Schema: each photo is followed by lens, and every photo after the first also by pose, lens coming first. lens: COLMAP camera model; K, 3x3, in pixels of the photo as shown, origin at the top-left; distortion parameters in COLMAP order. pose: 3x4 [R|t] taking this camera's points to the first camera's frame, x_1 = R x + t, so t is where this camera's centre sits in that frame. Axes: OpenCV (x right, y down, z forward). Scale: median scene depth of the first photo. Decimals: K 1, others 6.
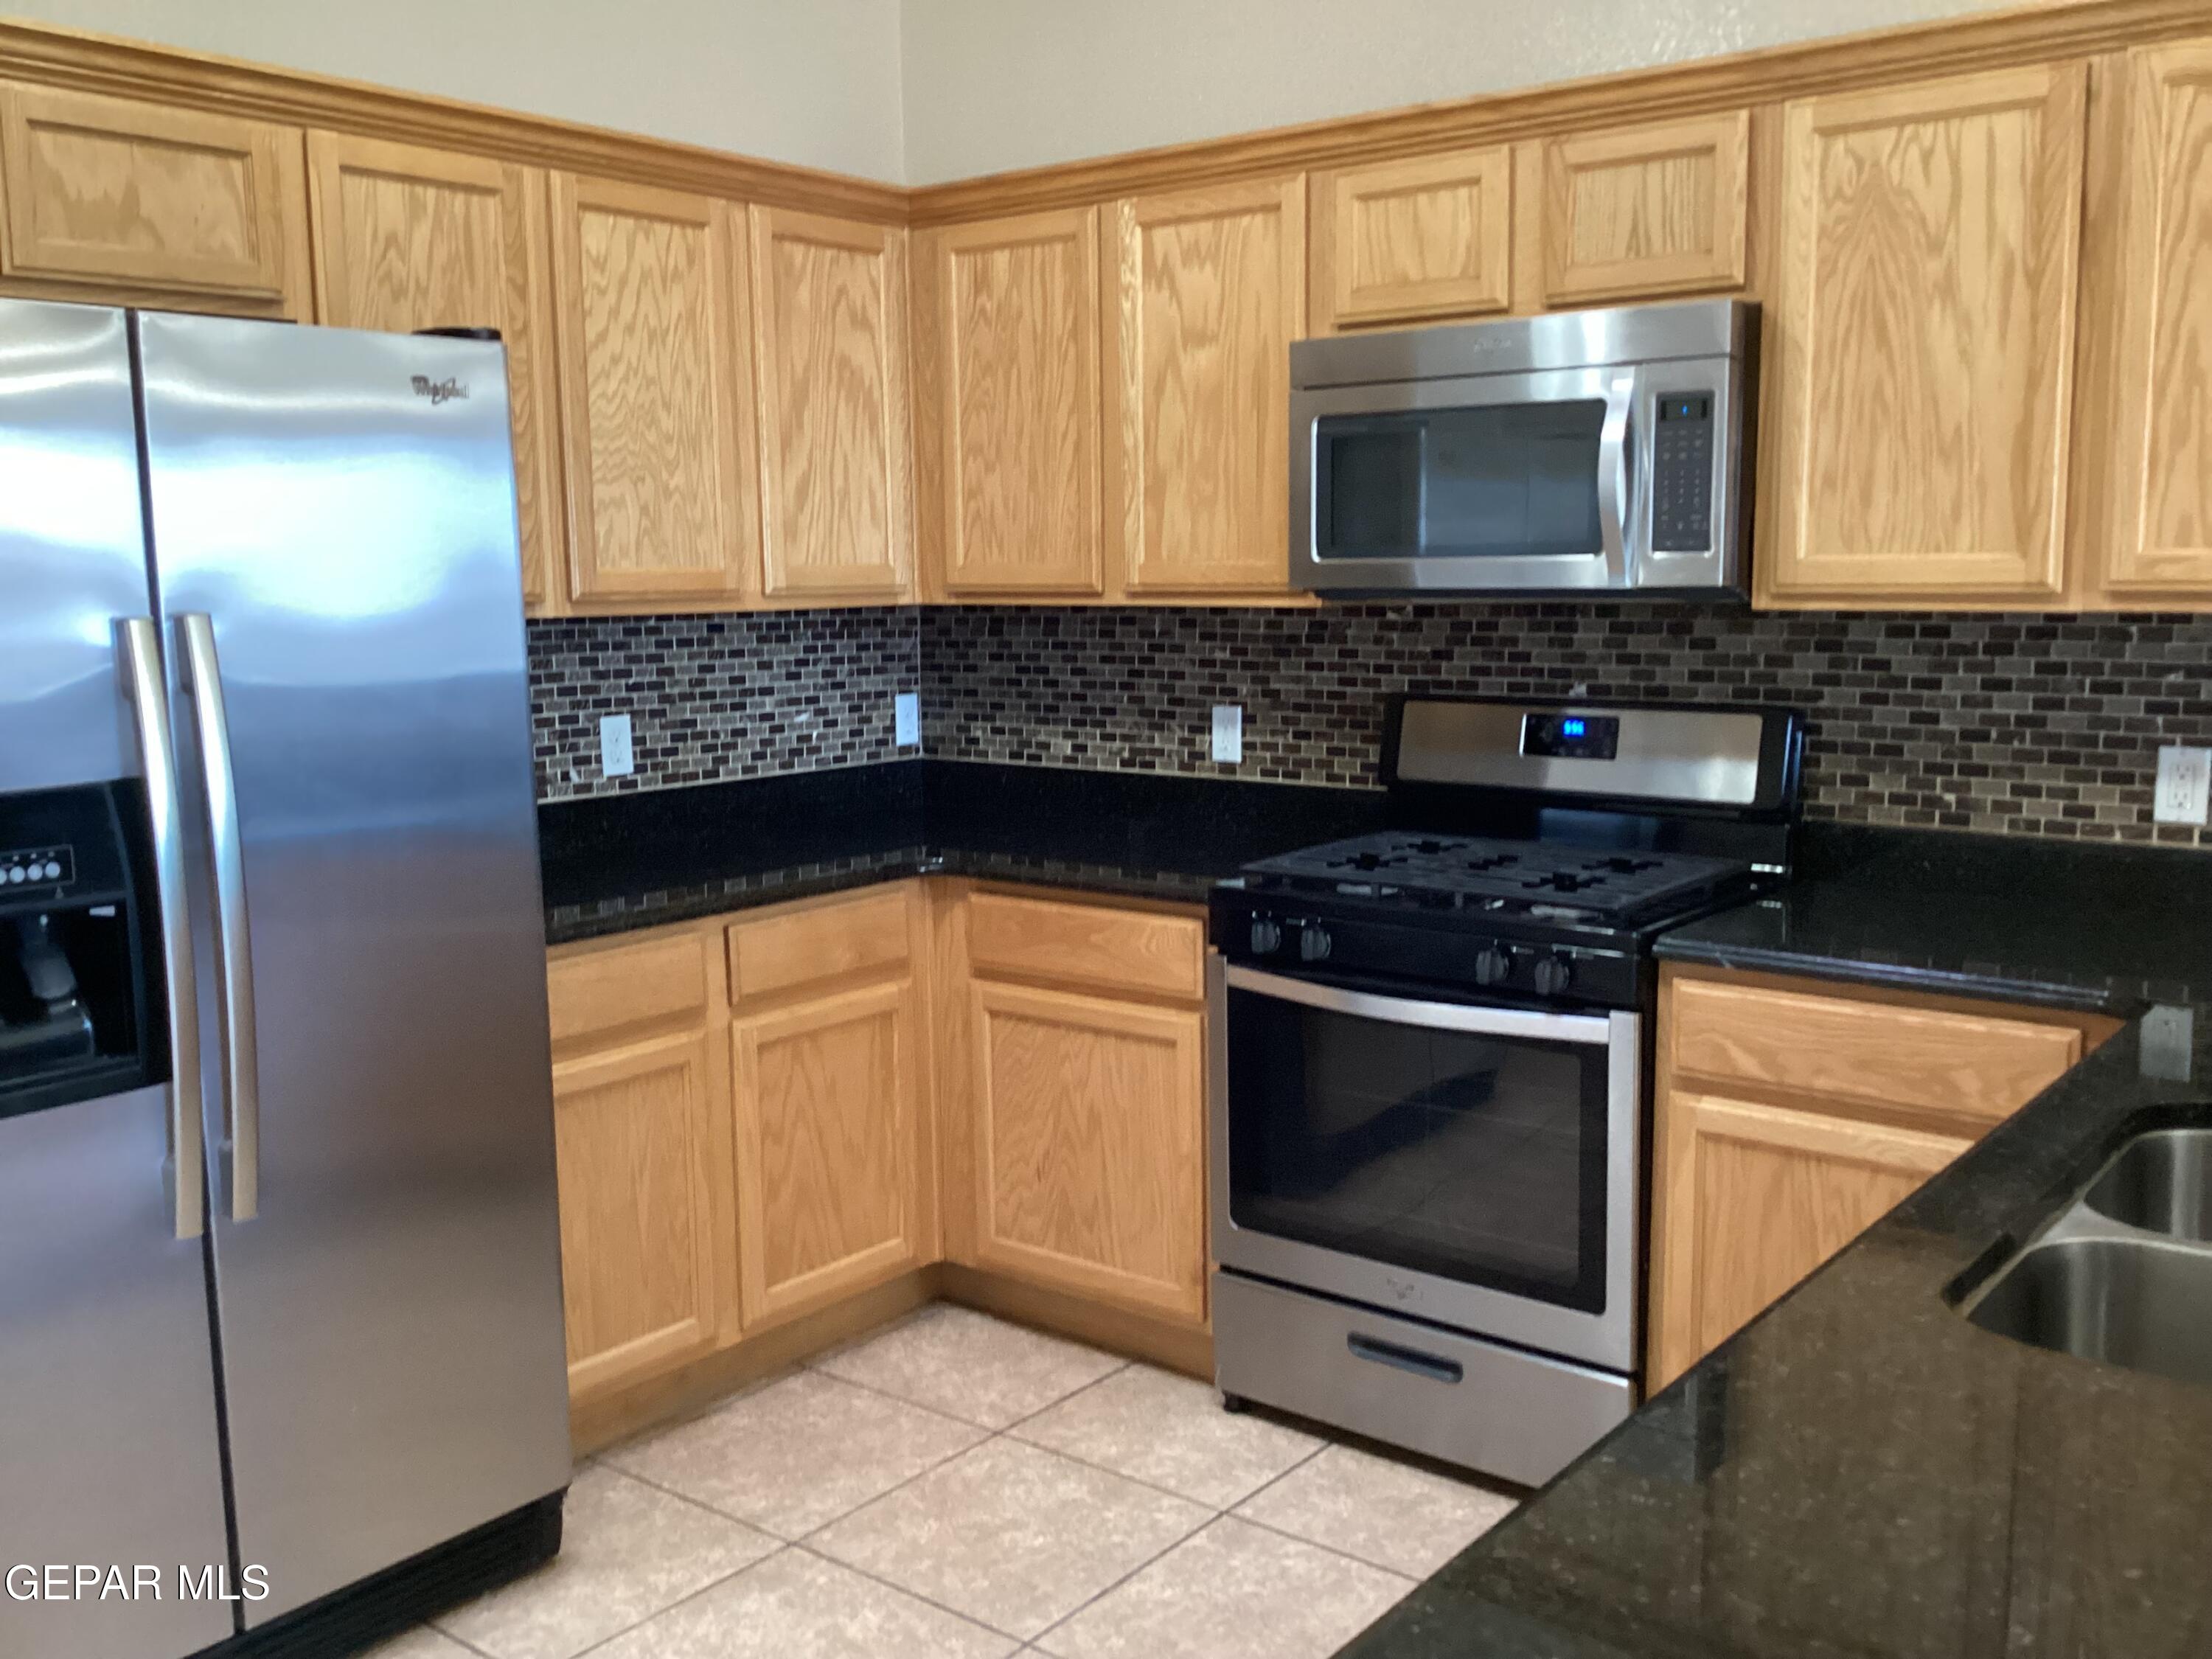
lens RADIAL K [[2000.7, 0, 1106.0], [0, 2000.7, 829.5], [0, 0, 1]] dist [0.117683, -0.243930]
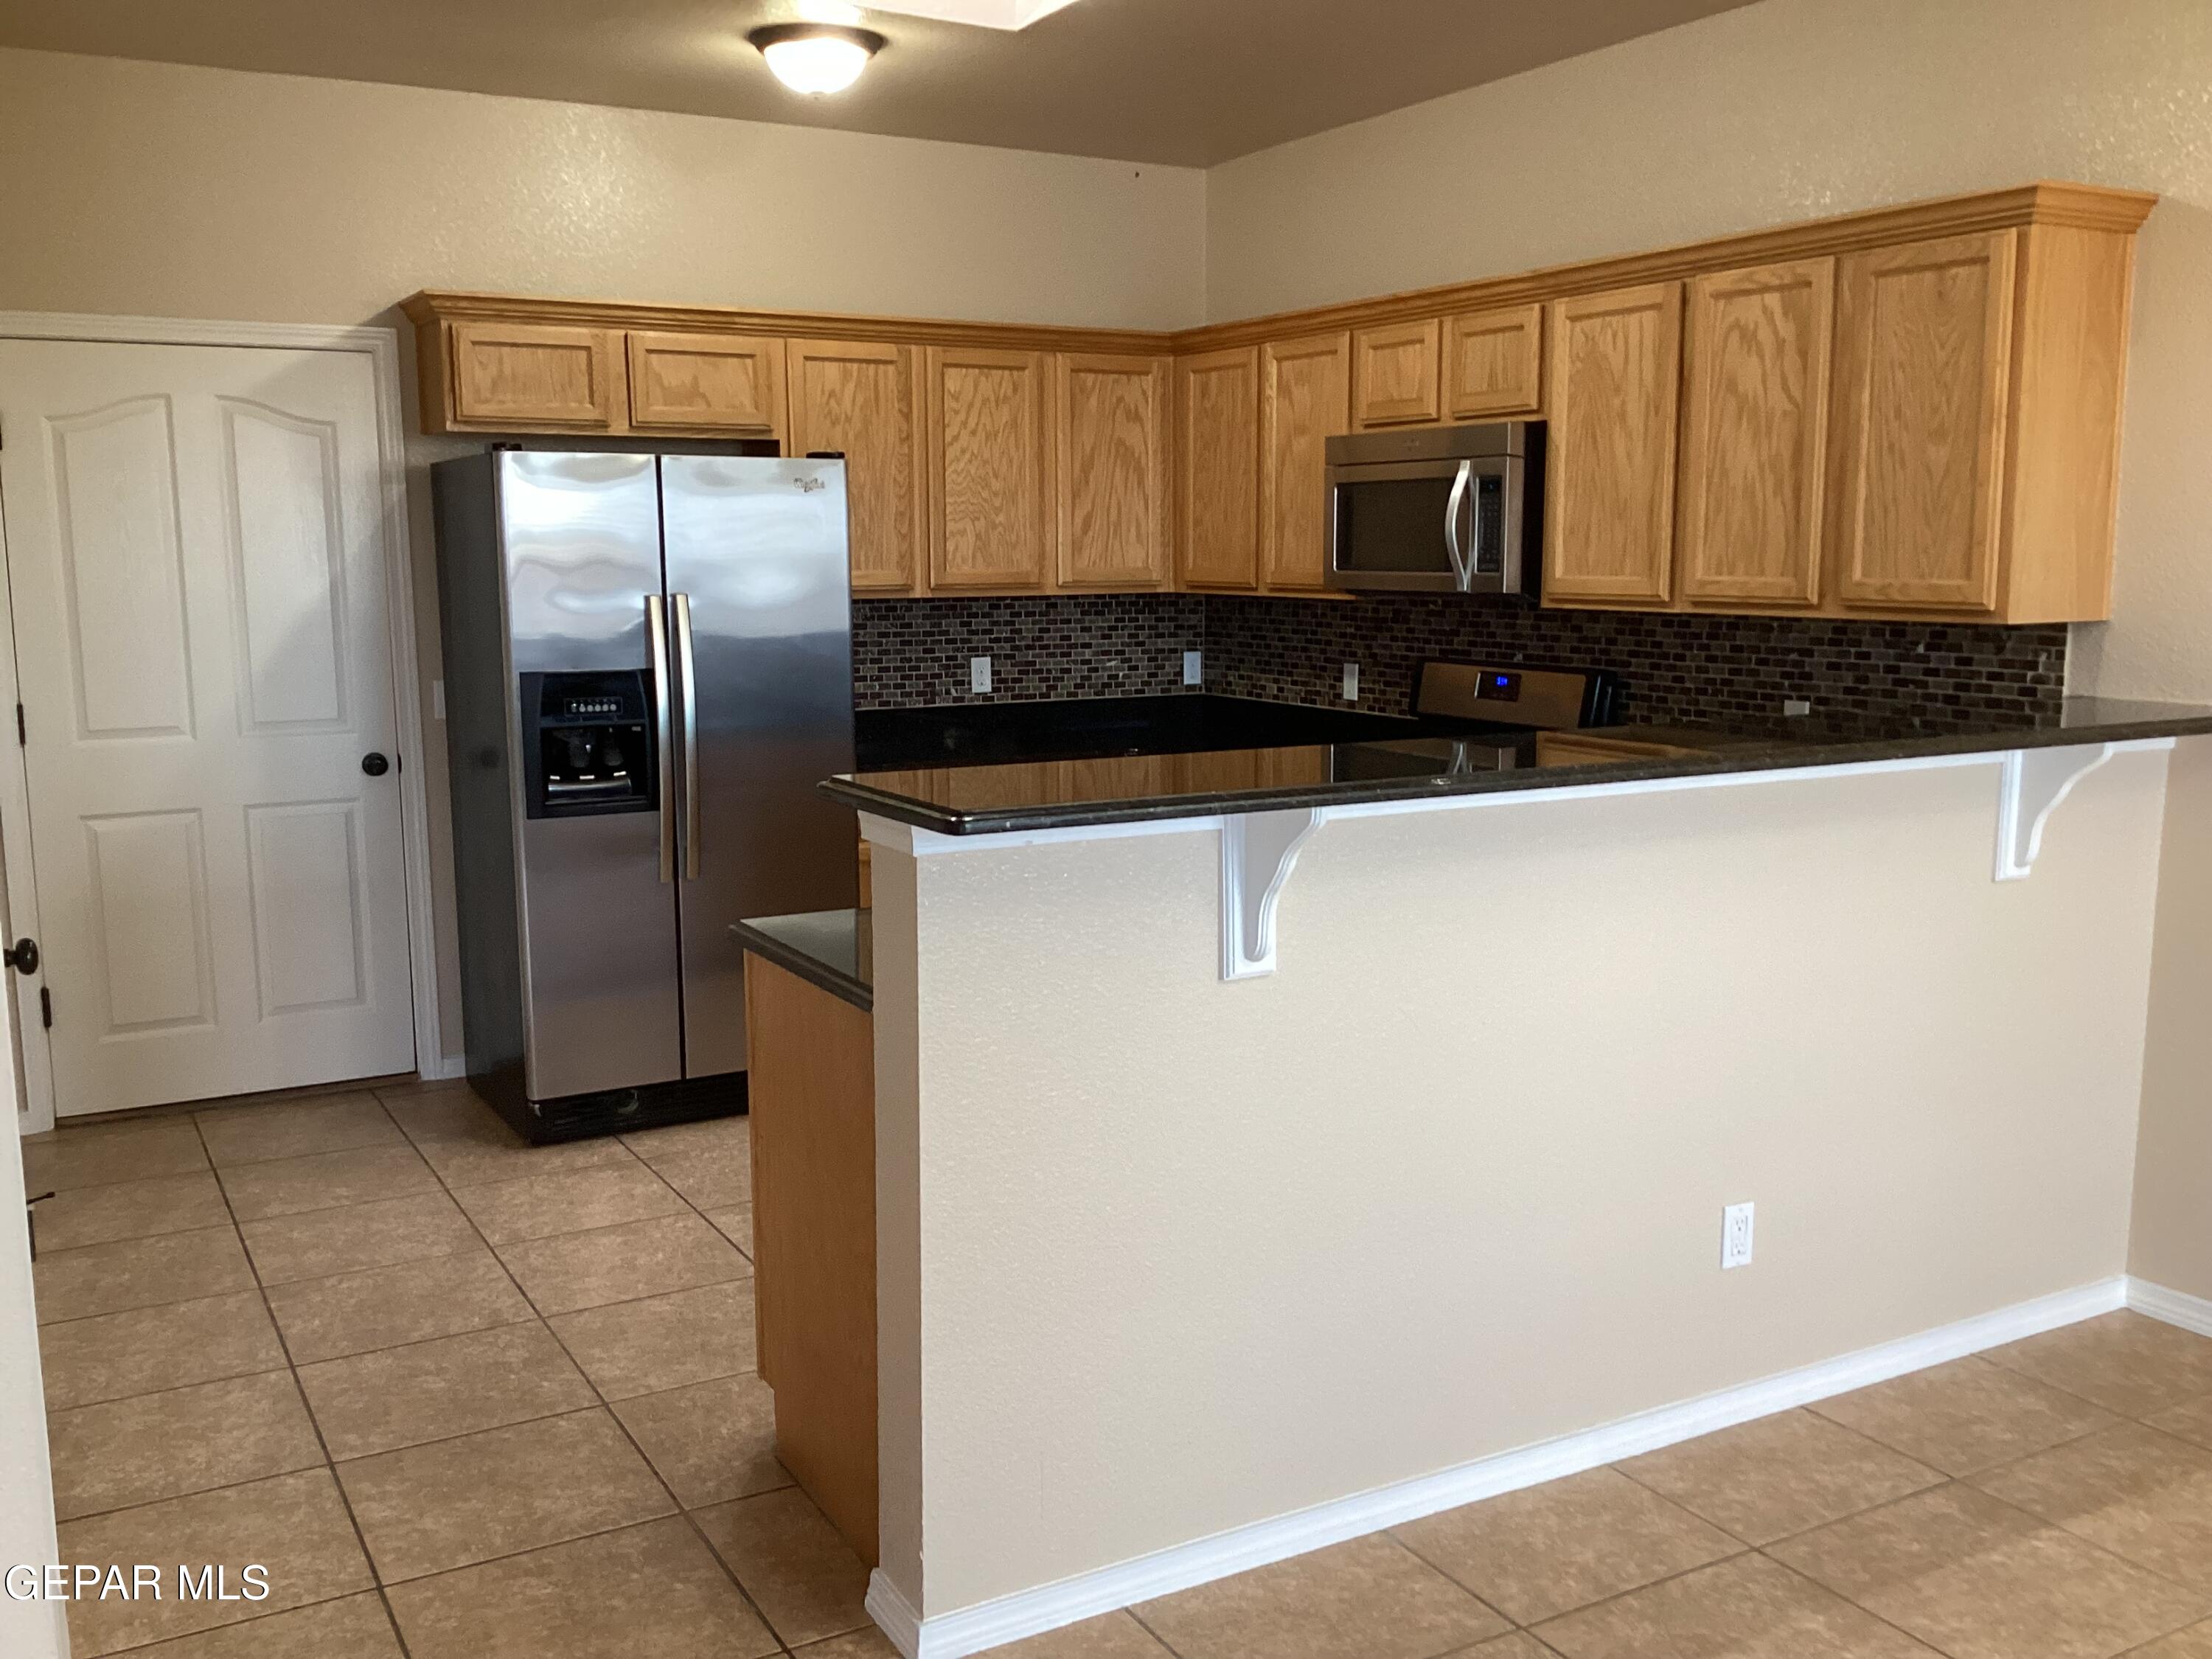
lens RADIAL K [[2000.7, 0, 1106.0], [0, 2000.7, 829.5], [0, 0, 1]] dist [0.117683, -0.243930]
pose [[0.924541, 0.063402, -0.375771, 0.539157], [-0.058919, 0.997988, 0.023422, 0.045877], [0.376500, 0.000486, 0.926417, -0.556018]]
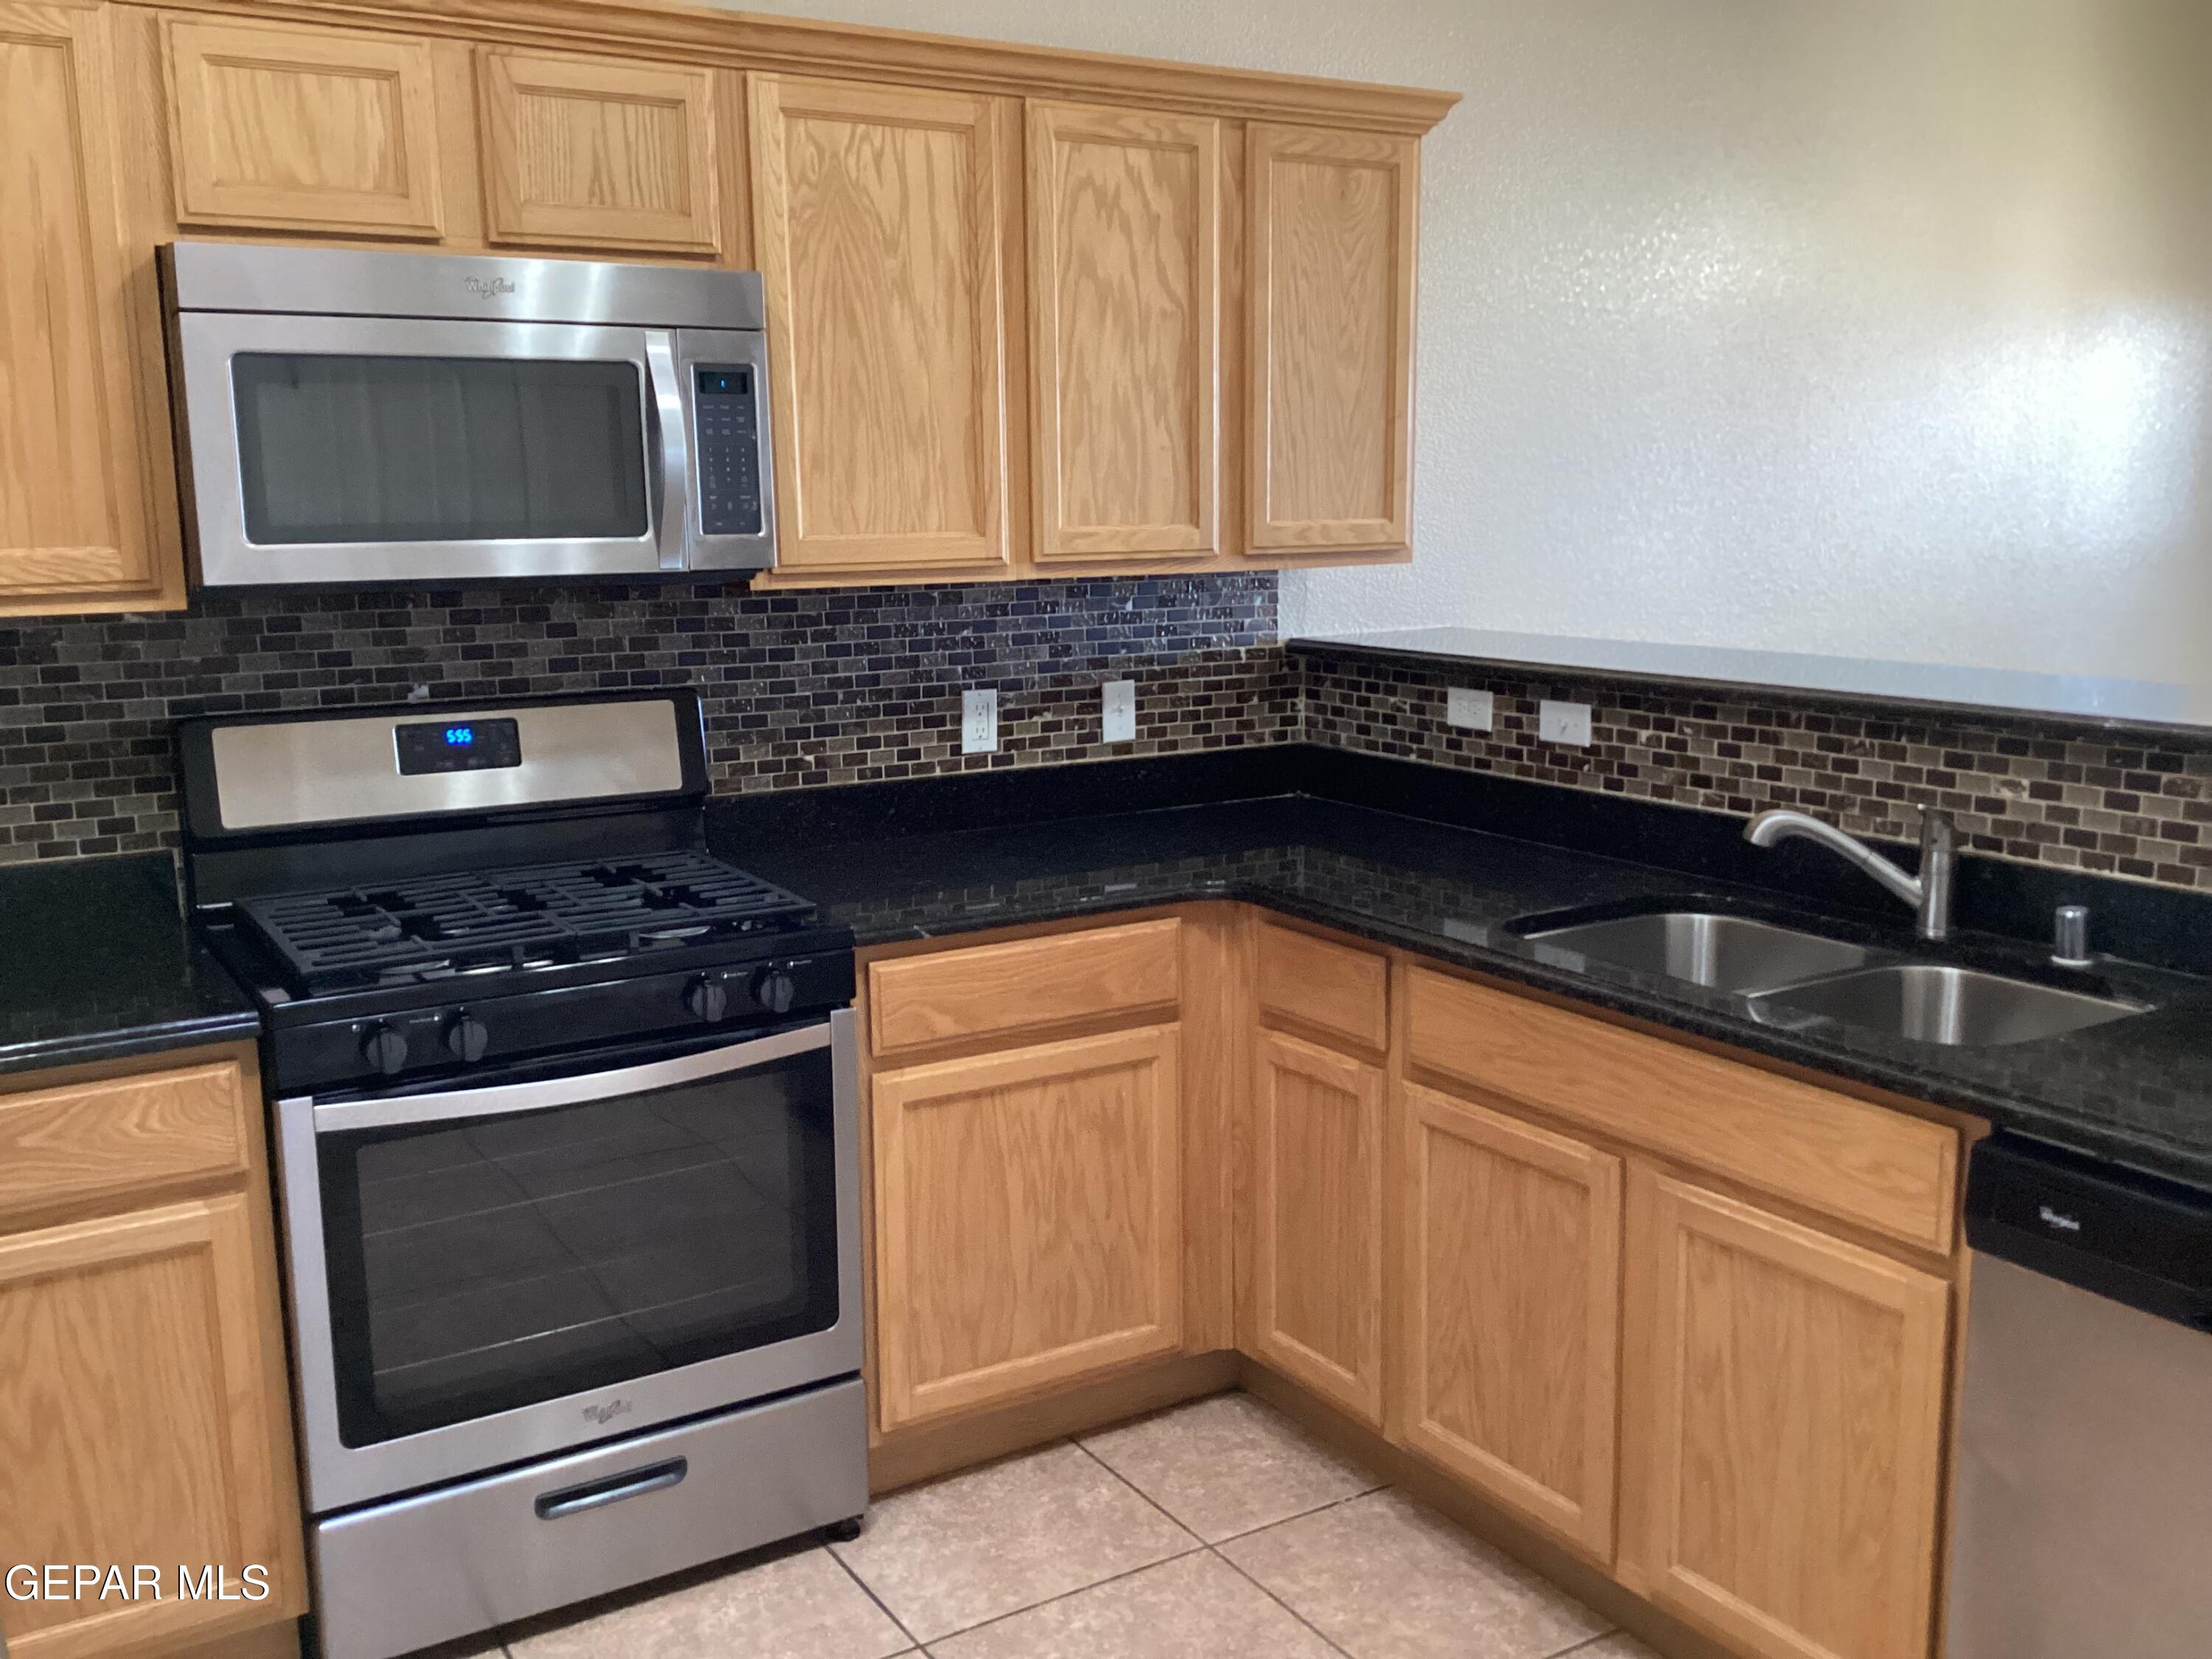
lens RADIAL K [[2000.7, 0, 1106.0], [0, 2000.7, 829.5], [0, 0, 1]] dist [0.117683, -0.243930]
pose [[0.333864, -0.154526, 0.929869, -0.483778], [0.133903, 0.984242, 0.115485, -0.073674], [-0.933062, 0.085956, 0.349295, 0.442443]]
